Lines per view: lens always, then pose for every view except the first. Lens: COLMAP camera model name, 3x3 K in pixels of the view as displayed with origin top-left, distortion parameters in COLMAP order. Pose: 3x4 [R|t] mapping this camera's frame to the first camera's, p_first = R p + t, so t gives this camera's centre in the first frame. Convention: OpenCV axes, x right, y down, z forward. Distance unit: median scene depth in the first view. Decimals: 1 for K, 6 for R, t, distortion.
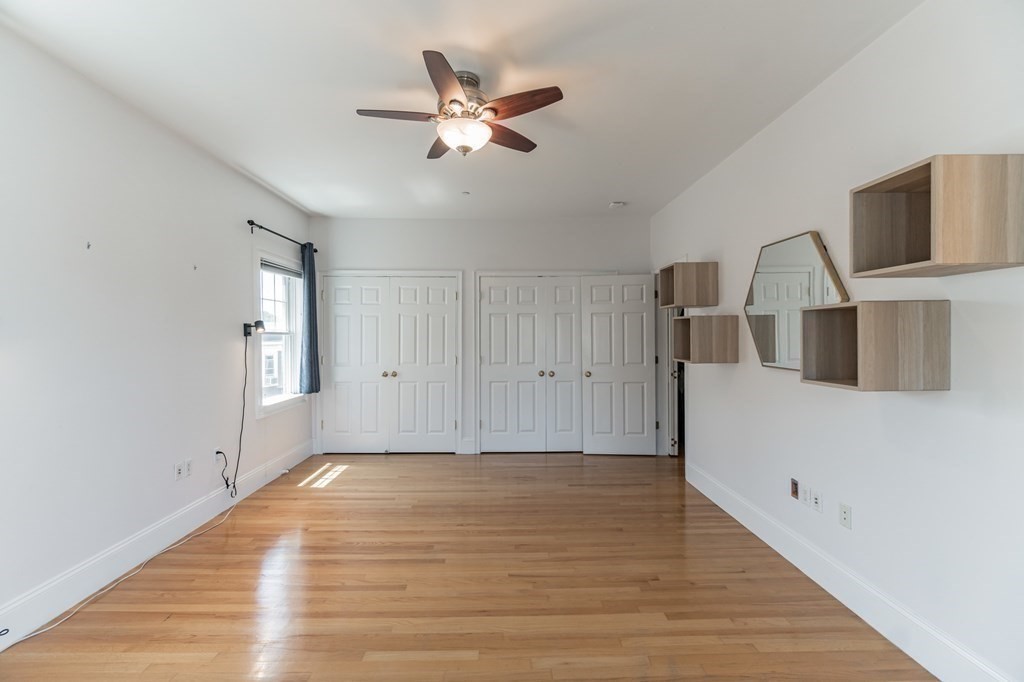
lens RADIAL K [[436.0, 0, 508.6], [0, 436.0, 342.2], [0, 0, 1]] dist [-0.011089, 0.001801]
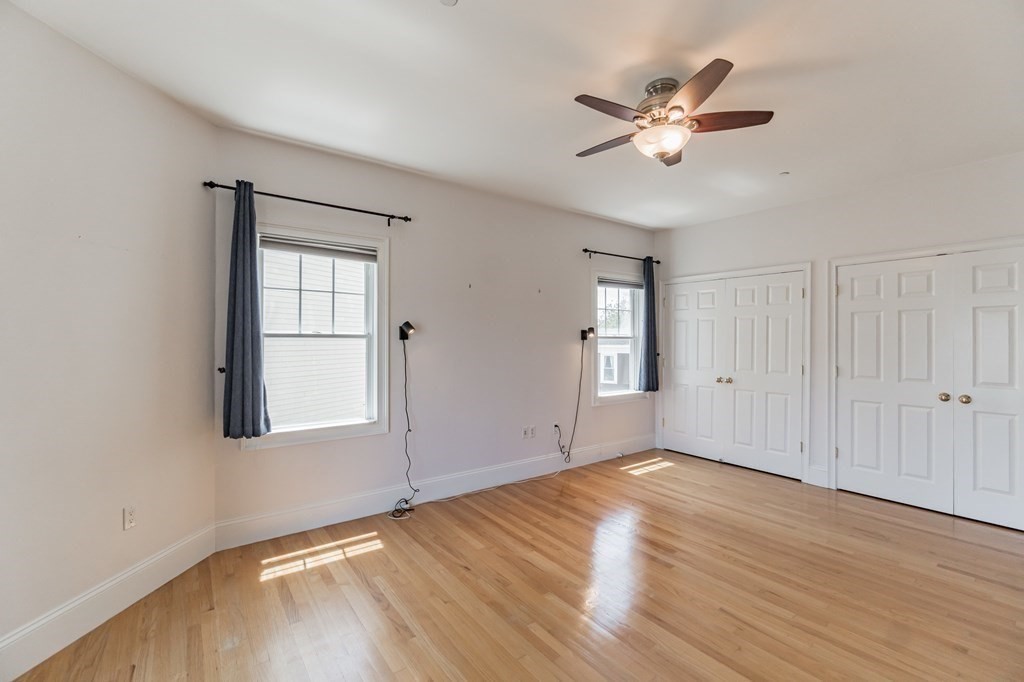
lens RADIAL K [[436.0, 0, 513.8], [0, 436.0, 341.0], [0, 0, 1]] dist [-0.011089, 0.001801]
pose [[0.587157, 0.006595, -0.809446, 0.291956], [-0.017311, 0.999840, -0.004410, -0.001097], [0.809288, 0.016602, 0.587177, 0.078546]]
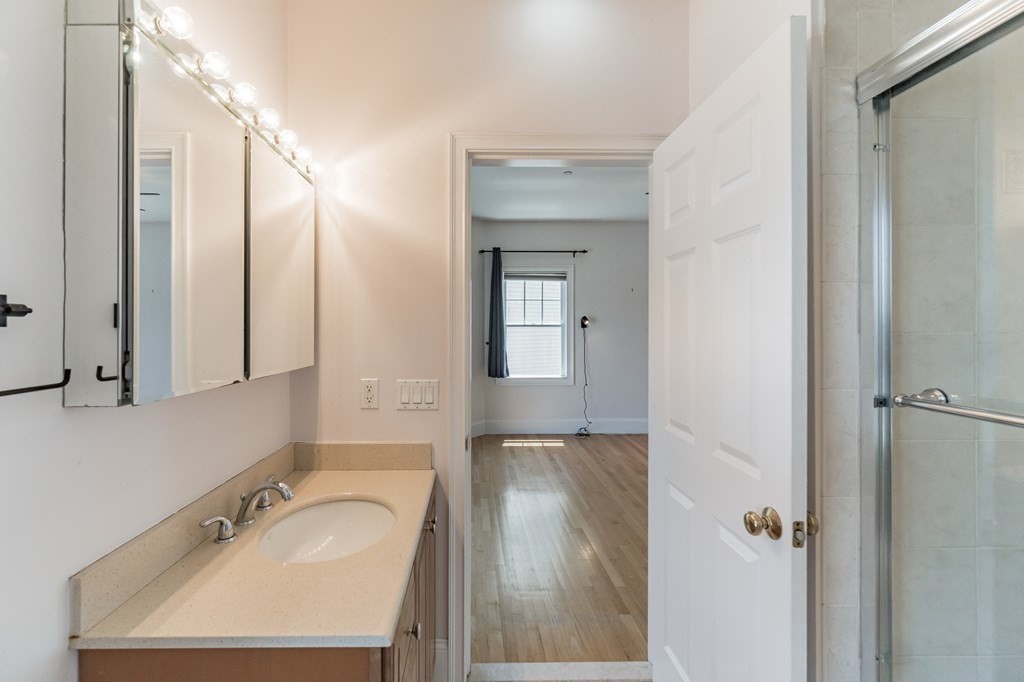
lens RADIAL K [[436.0, 0, 511.2], [0, 436.0, 332.6], [0, 0, 1]] dist [-0.011089, 0.001801]
pose [[0.060749, 0.010522, -0.998098, 0.834257], [-0.012155, 0.999878, 0.009801, 0.000889], [0.998079, 0.011536, 0.060869, 0.098812]]
